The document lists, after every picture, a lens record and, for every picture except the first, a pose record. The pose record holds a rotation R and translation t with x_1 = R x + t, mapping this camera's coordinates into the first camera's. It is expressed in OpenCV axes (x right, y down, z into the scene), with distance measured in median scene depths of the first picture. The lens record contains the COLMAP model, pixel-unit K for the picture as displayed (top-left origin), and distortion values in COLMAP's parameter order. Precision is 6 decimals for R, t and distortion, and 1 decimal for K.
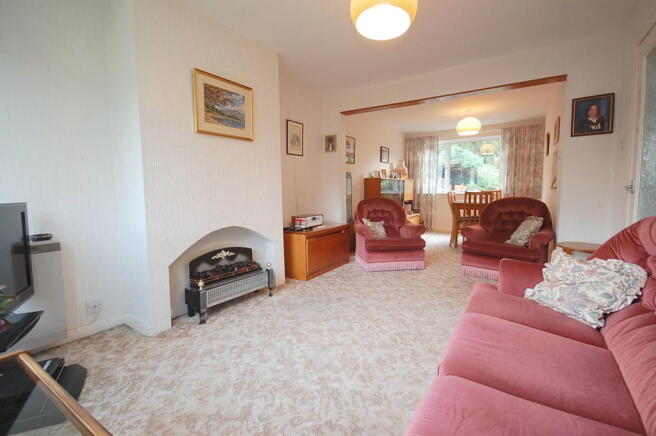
lens RADIAL K [[303.1, 0, 328.2], [0, 303.1, 215.2], [0, 0, 1]] dist [-0.020278, -0.001375]
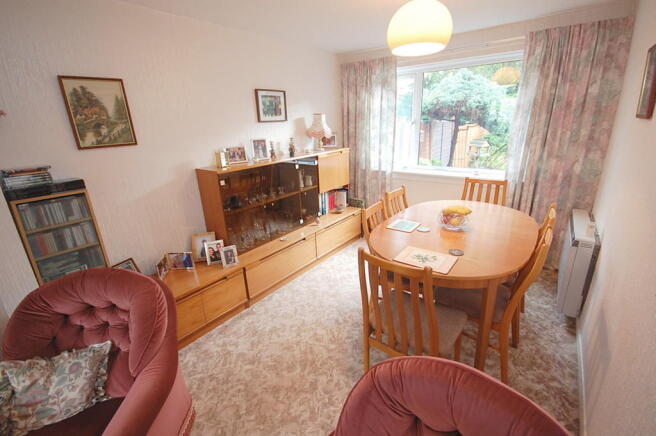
lens RADIAL K [[303.1, 0, 327.8], [0, 303.1, 218.7], [0, 0, 1]] dist [-0.020278, -0.001375]
pose [[0.996344, -0.004703, -0.085301, 0.326539], [0.024761, 0.971521, 0.235658, -0.137062], [0.081763, -0.236909, 0.968085, 0.496189]]
